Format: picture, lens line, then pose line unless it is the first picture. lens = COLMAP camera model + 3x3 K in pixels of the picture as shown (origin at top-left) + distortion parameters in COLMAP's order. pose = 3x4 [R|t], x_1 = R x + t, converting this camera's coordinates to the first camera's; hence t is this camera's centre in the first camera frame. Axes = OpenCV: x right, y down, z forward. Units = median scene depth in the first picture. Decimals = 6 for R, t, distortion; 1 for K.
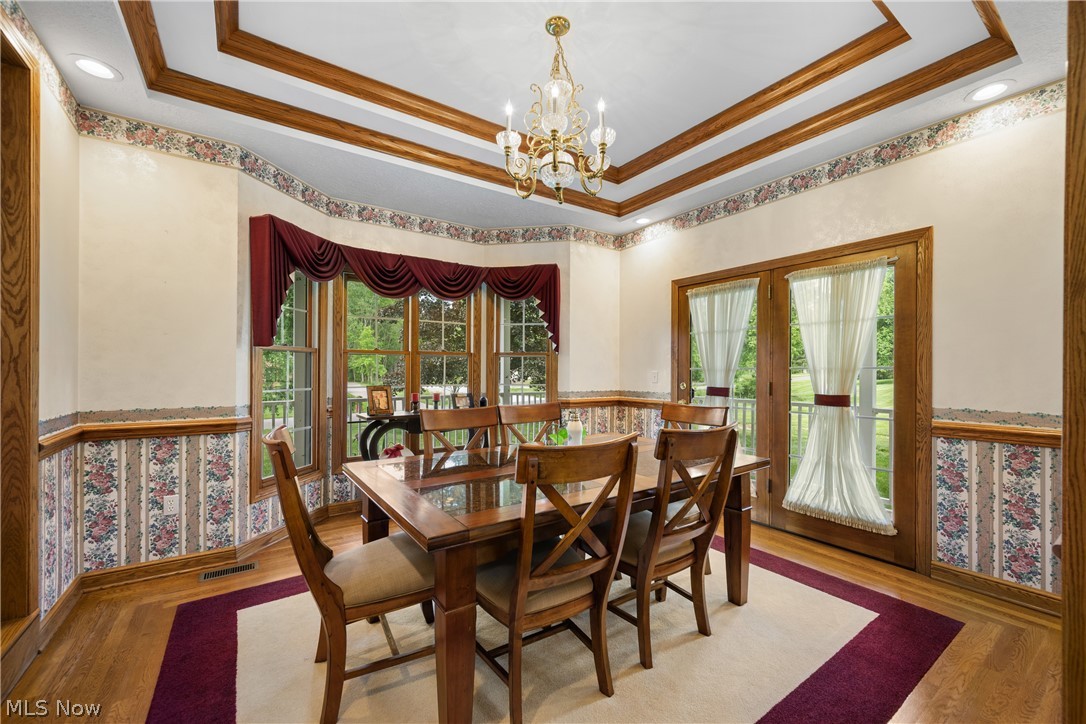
lens RADIAL K [[430.3, 0, 545.0], [0, 430.3, 376.6], [0, 0, 1]] dist [-0.001465, -0.000031]
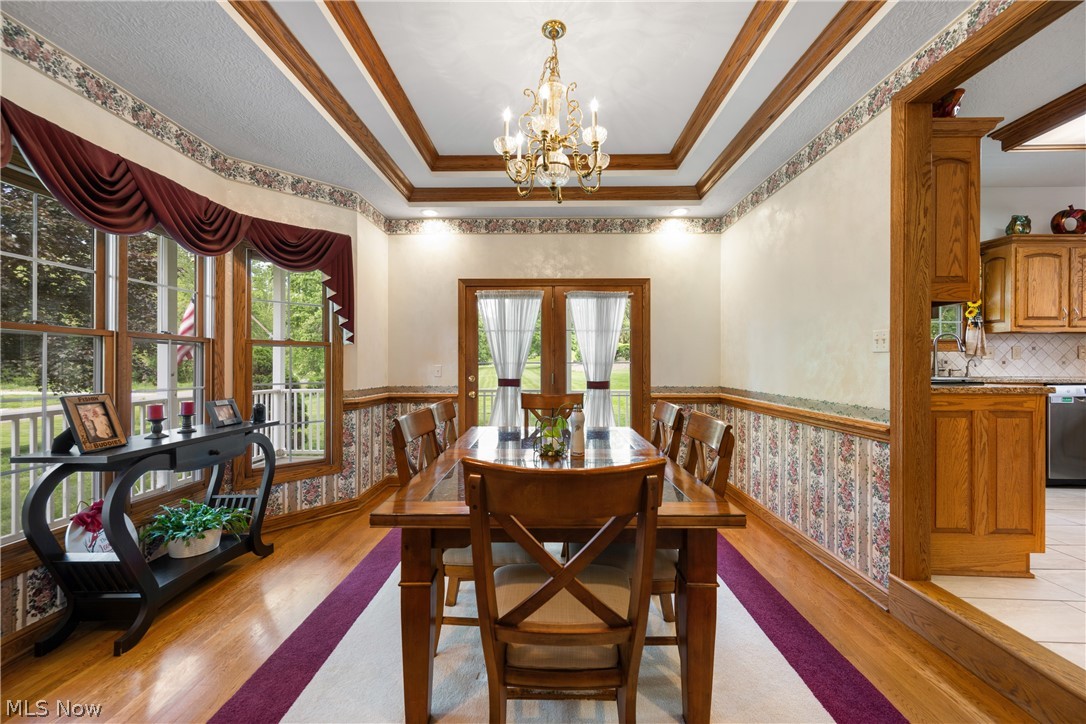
lens RADIAL K [[424.2, 0, 543.8], [0, 424.2, 365.4], [0, 0, 1]] dist [0.002095, 0.000182]
pose [[0.590444, -0.003865, 0.807070, -0.443720], [0.010882, 0.999936, -0.003173, -0.006470], [-0.807005, 0.010655, 0.590448, 0.236275]]
